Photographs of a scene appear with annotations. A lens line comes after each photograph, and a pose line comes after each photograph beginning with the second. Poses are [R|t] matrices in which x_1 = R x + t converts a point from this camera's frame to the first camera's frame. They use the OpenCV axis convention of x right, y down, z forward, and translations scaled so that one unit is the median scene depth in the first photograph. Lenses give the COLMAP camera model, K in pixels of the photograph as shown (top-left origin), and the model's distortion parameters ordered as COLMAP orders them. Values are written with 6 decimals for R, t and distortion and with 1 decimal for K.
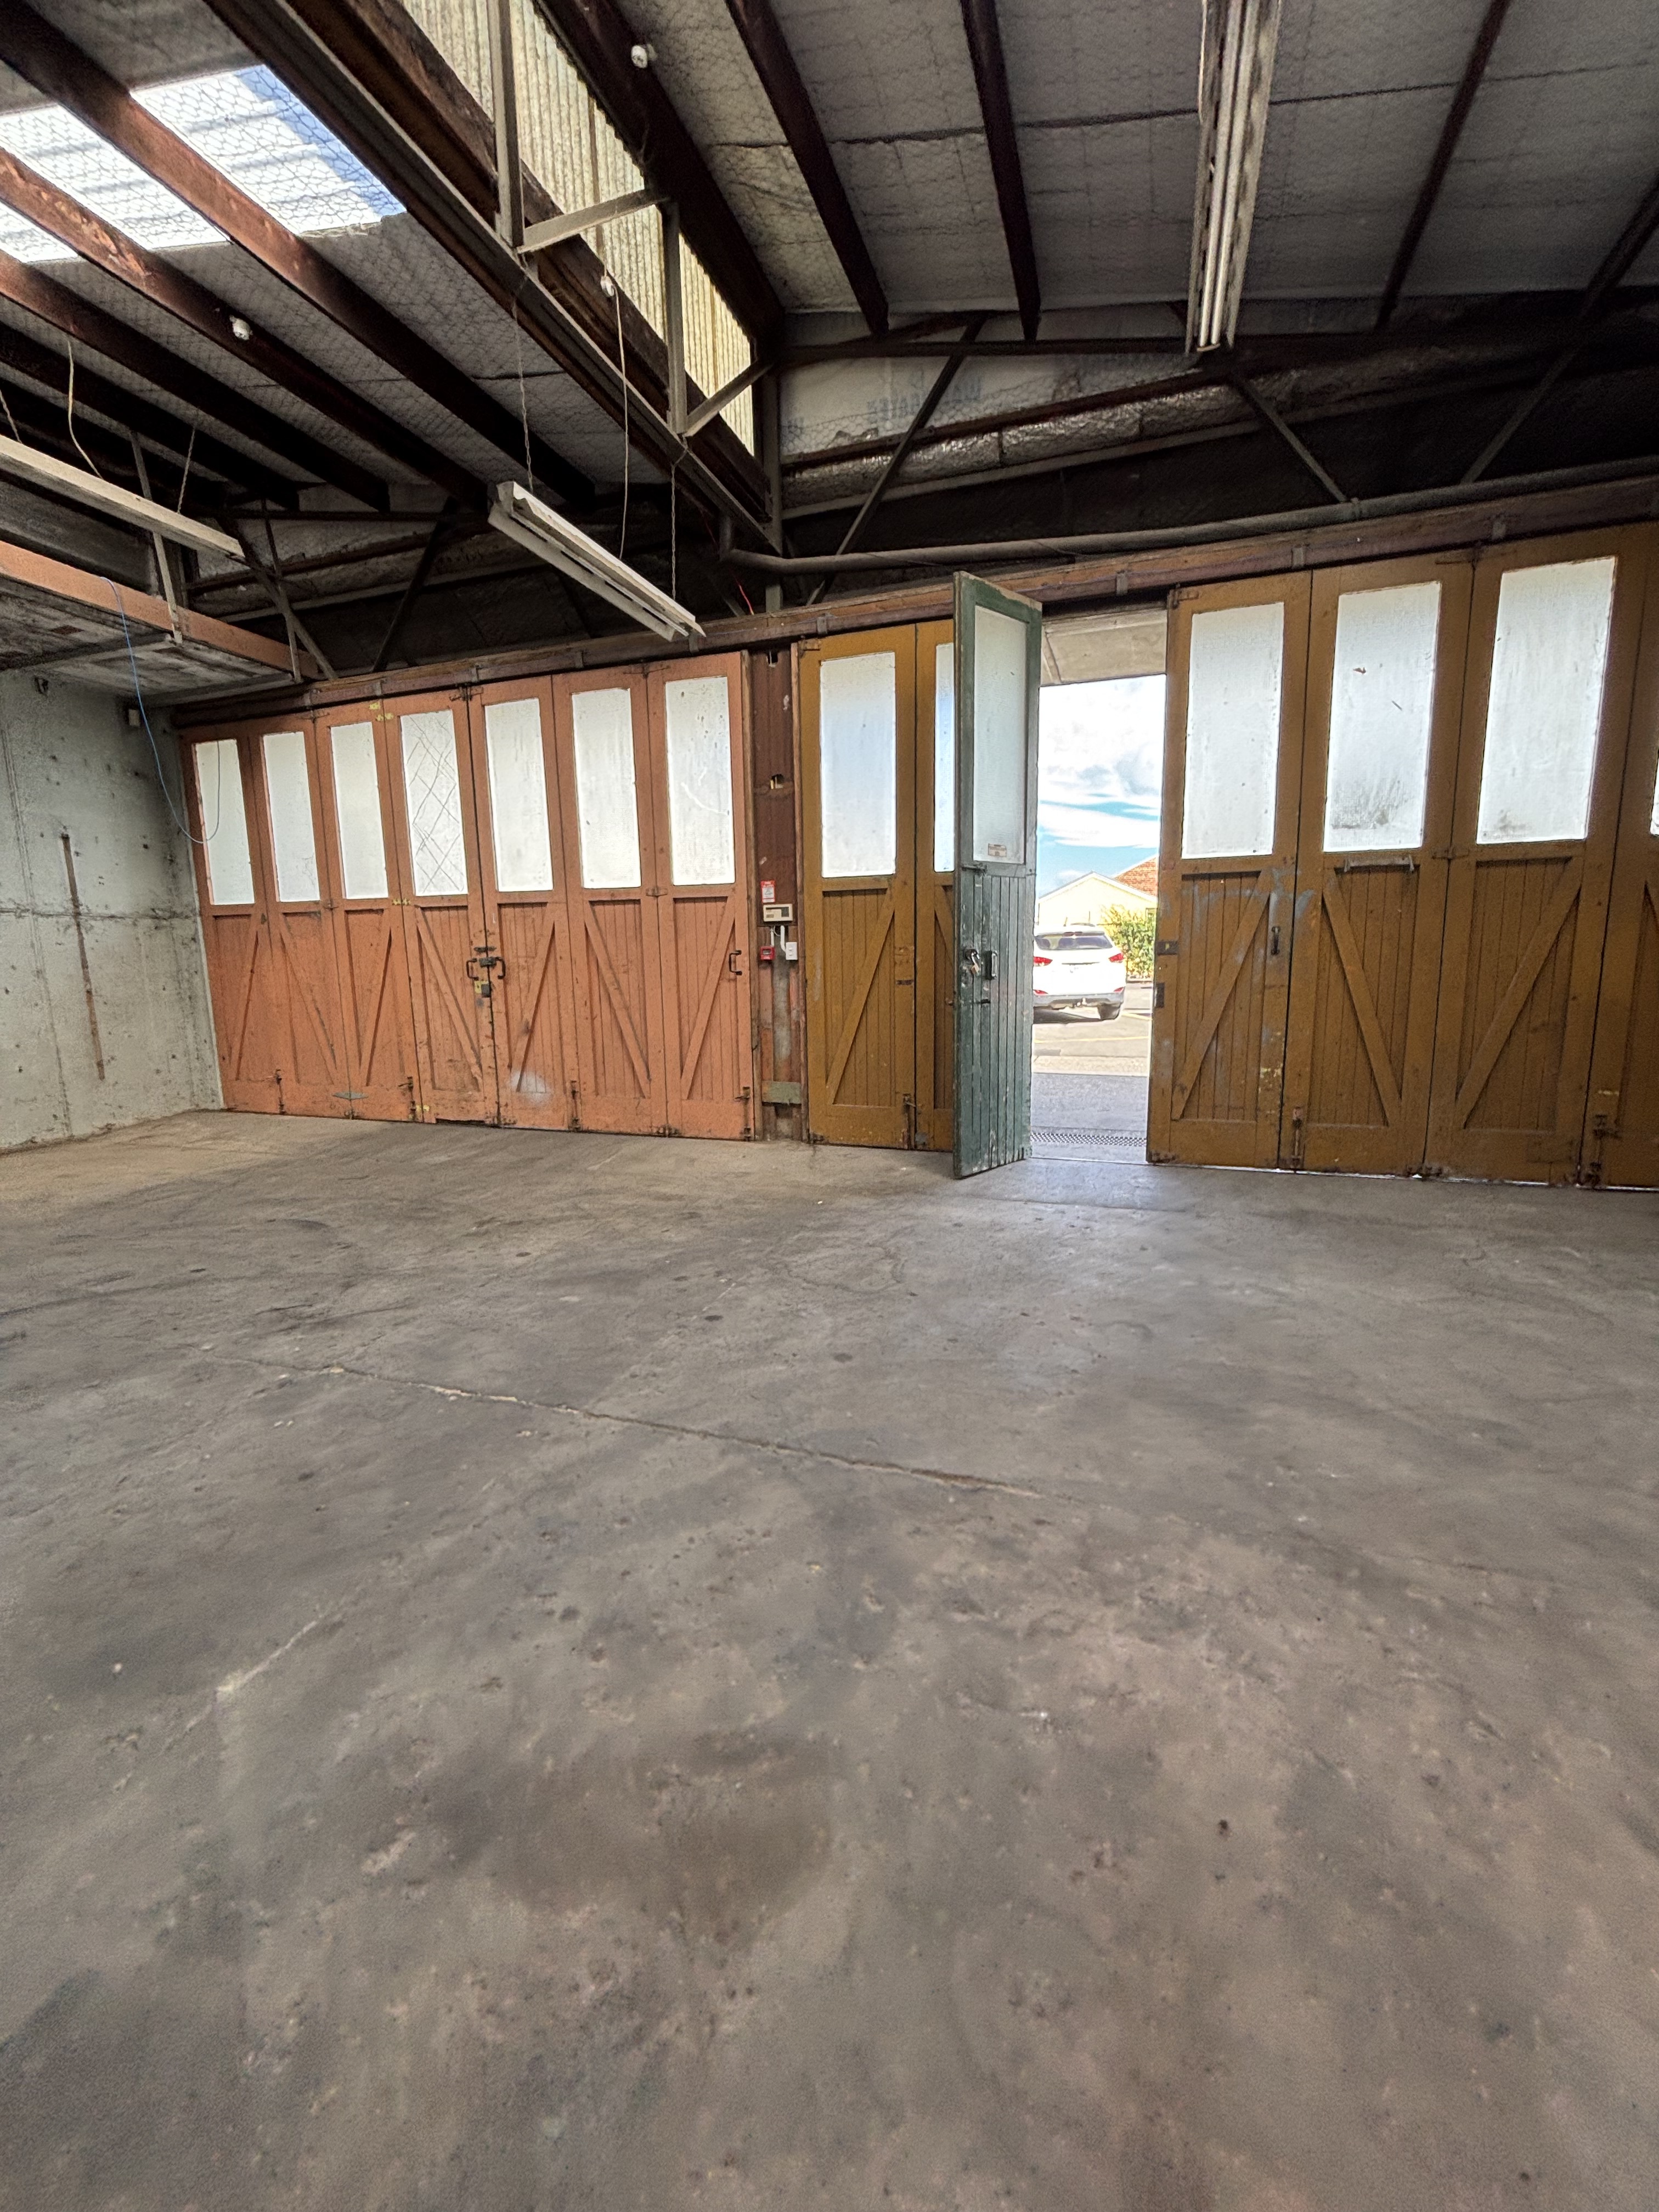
lens RADIAL K [[896.5, 0, 855.9], [0, 896.5, 1102.3], [0, 0, 1]] dist [-0.001508, 0.000505]
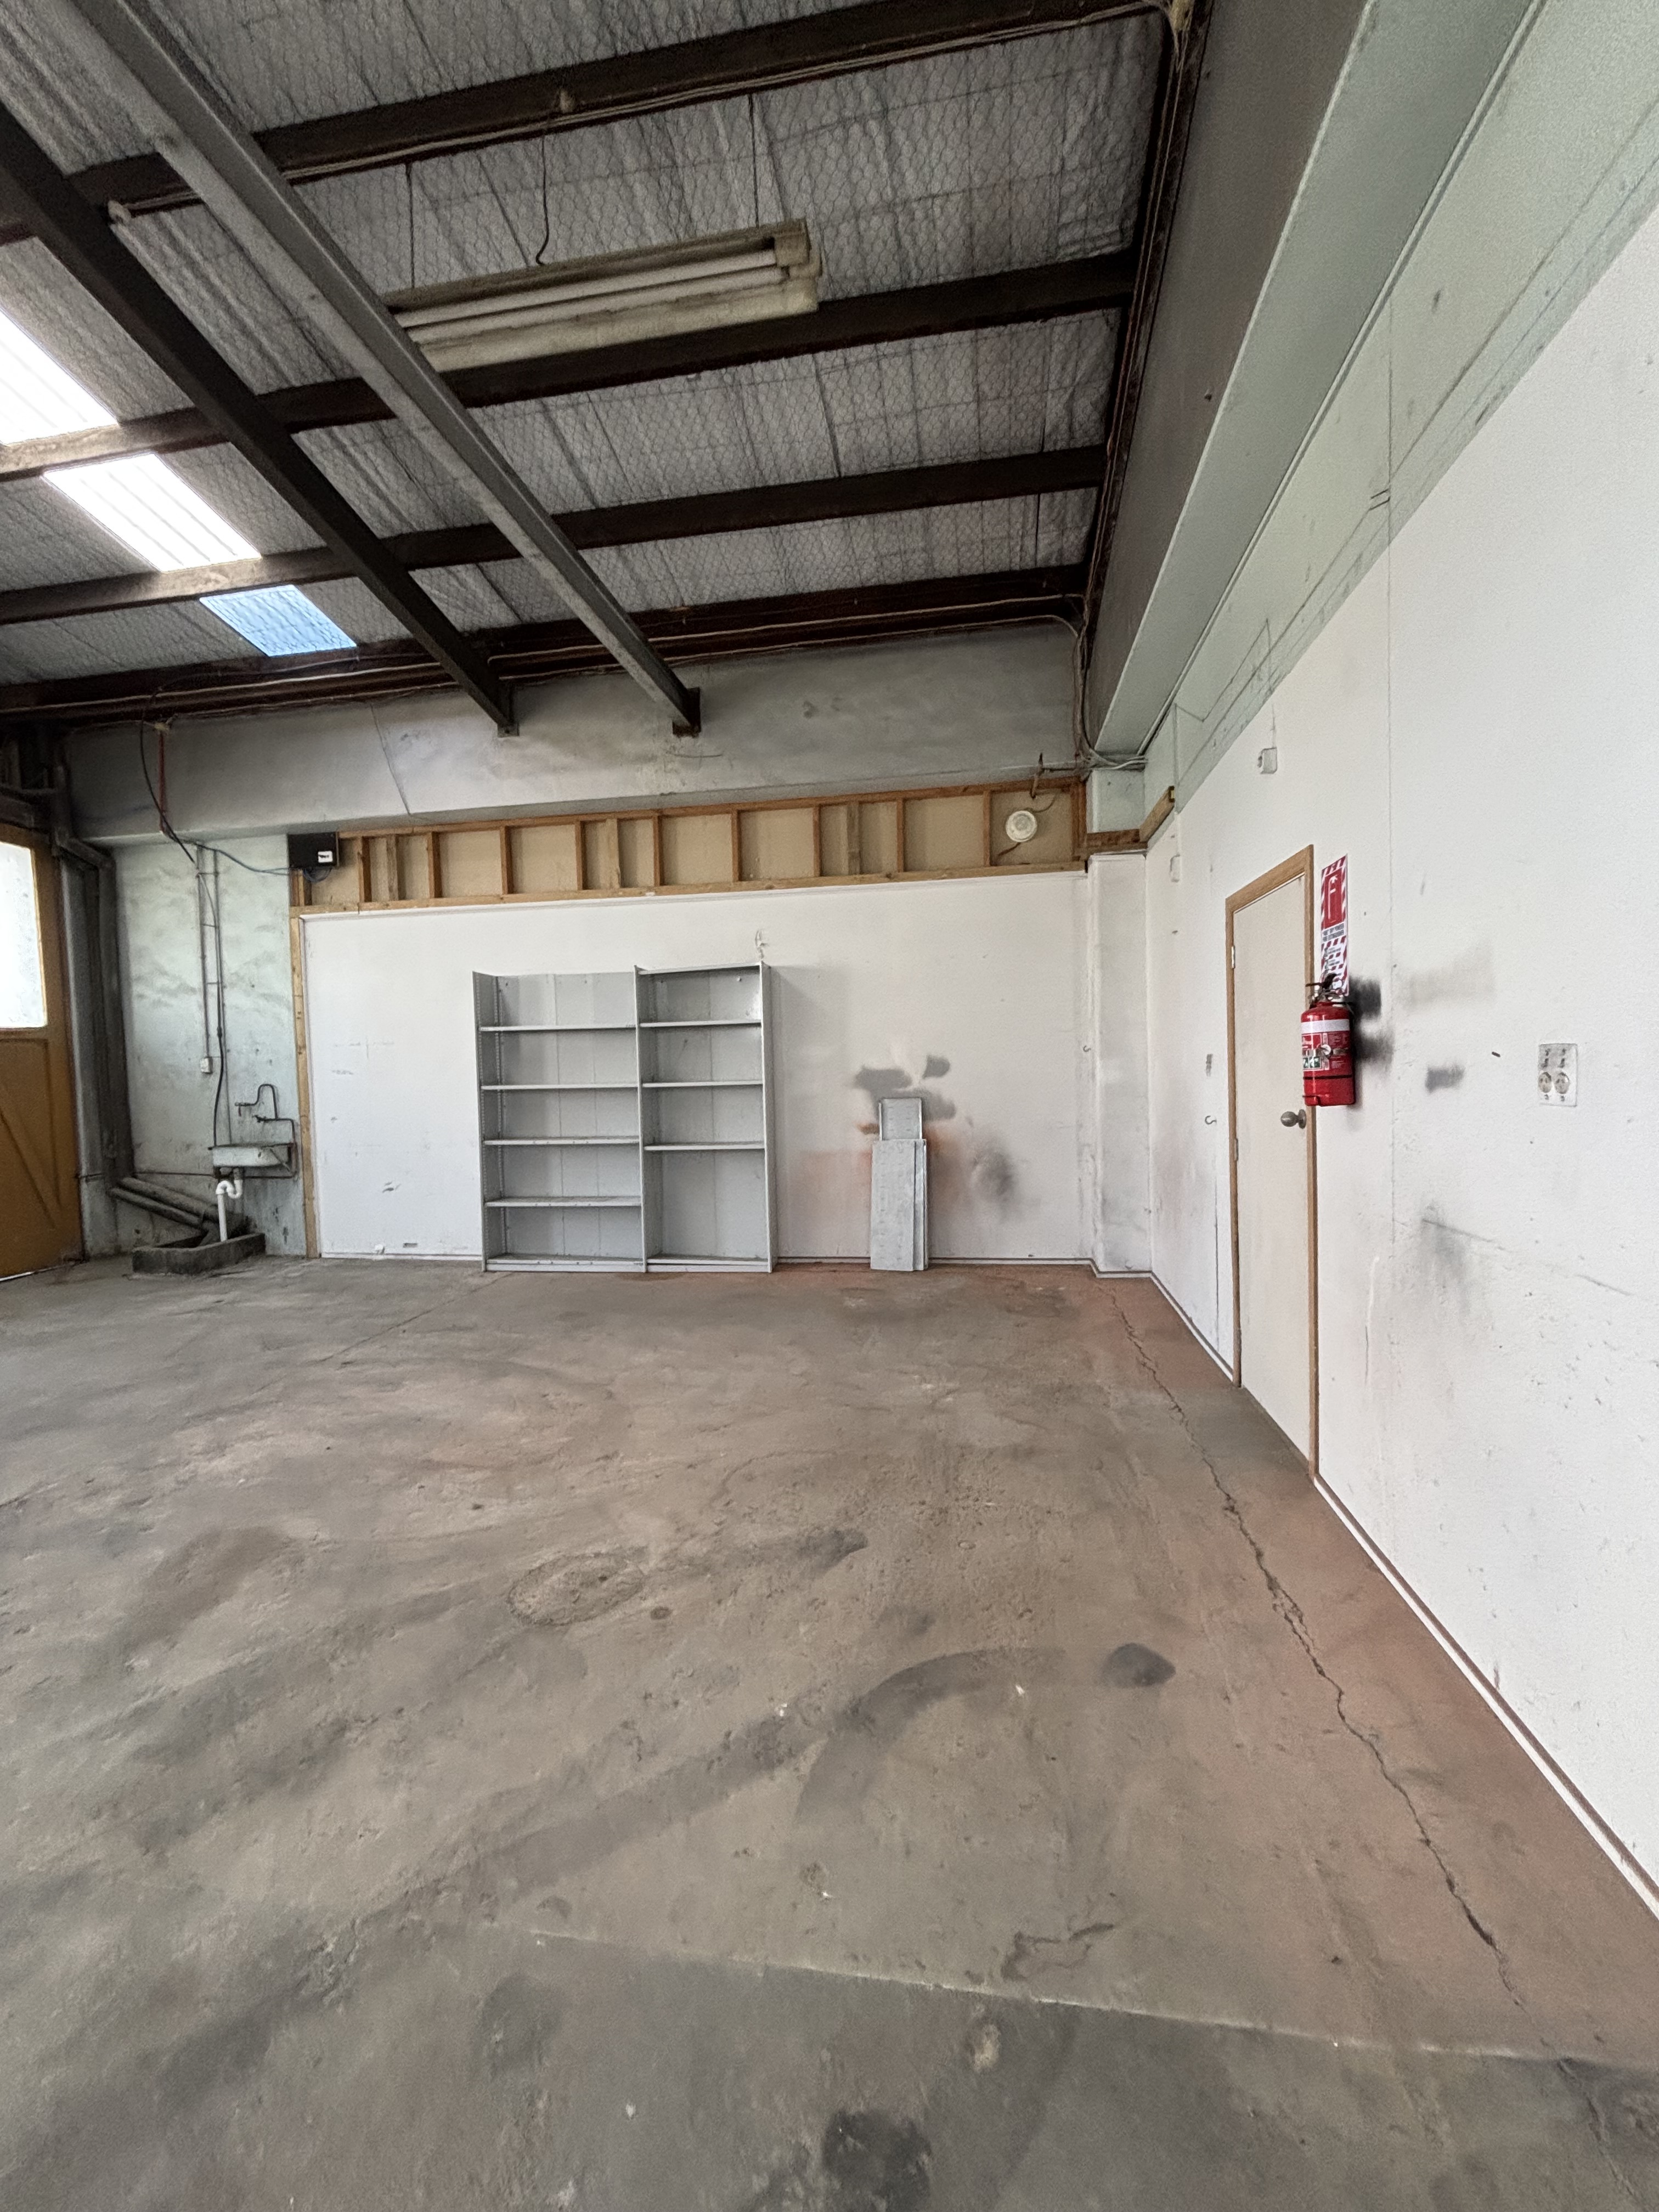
lens RADIAL K [[896.5, 0, 830.5], [0, 896.5, 1103.8], [0, 0, 1]] dist [-0.001508, 0.000505]
pose [[-0.169979, -0.020043, 0.985244, -0.591371], [0.183865, 0.981591, 0.051690, -0.003820], [-0.968143, 0.189939, -0.163164, -0.036589]]
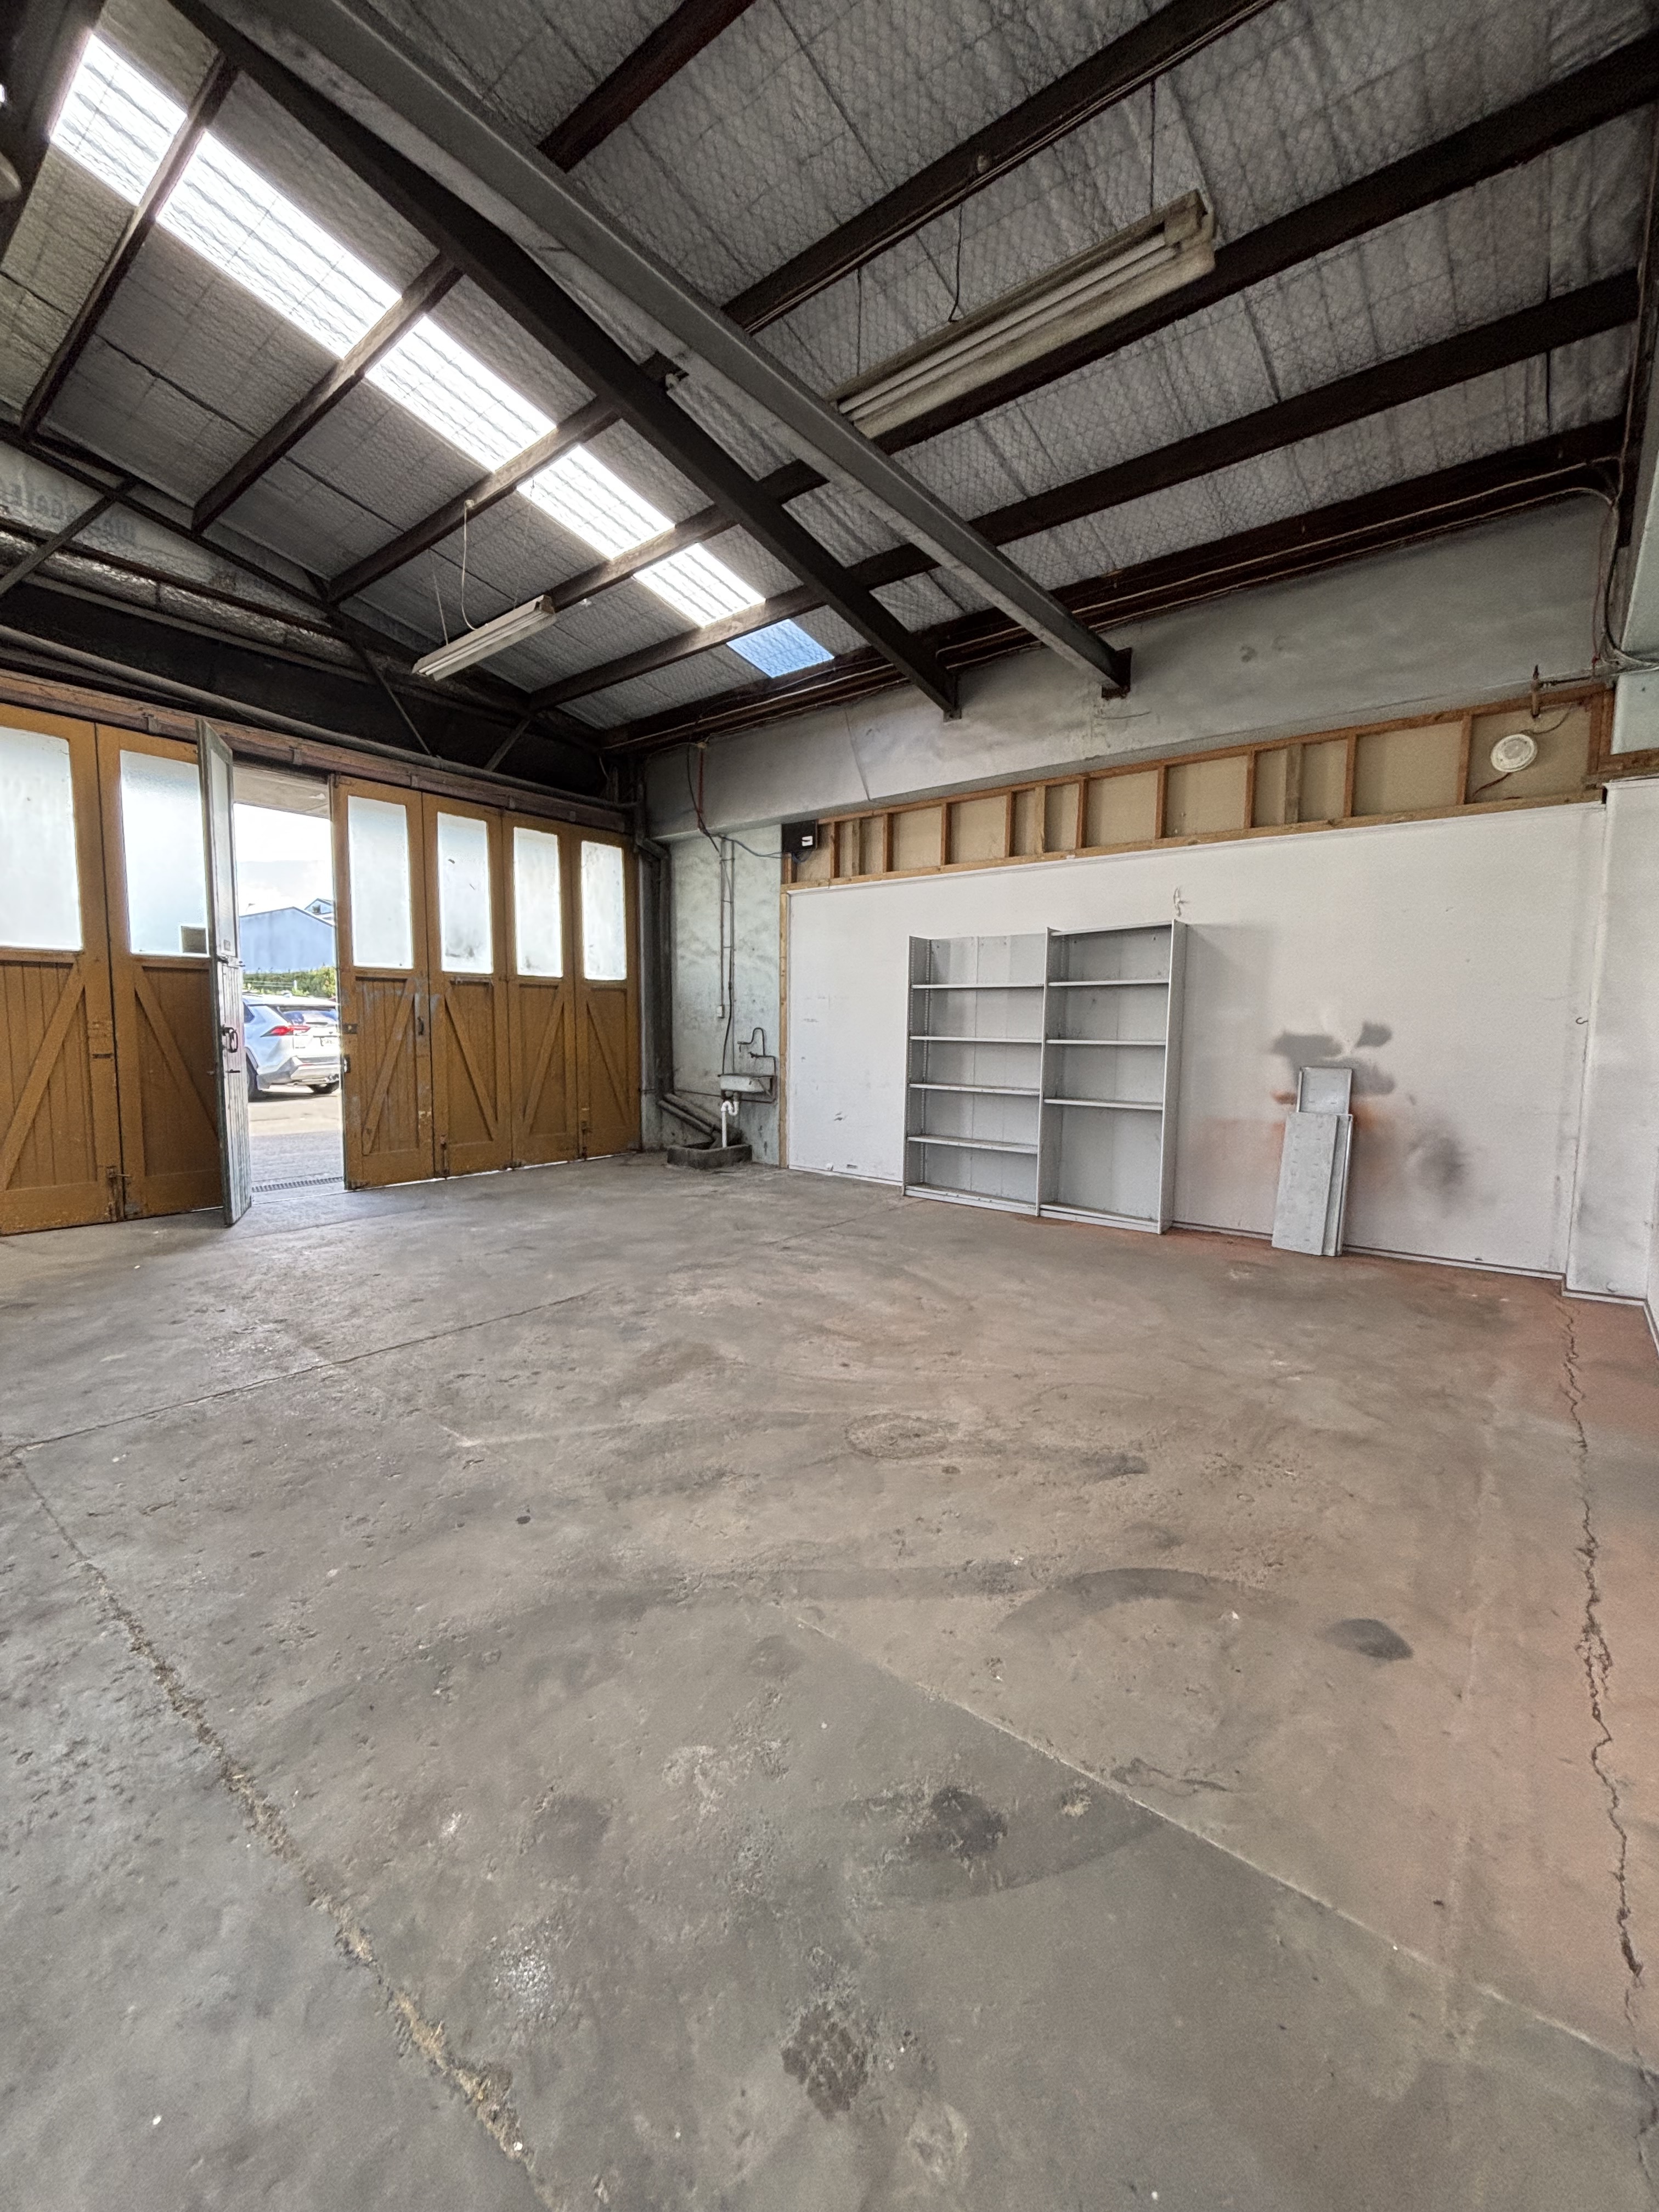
lens RADIAL K [[896.5, 0, 831.7], [0, 896.5, 1105.7], [0, 0, 1]] dist [-0.001508, 0.000505]
pose [[0.334049, -0.065022, 0.940310, -0.668805], [0.131984, 0.991016, 0.021641, 0.009281], [-0.933269, 0.116877, 0.339630, -0.123239]]
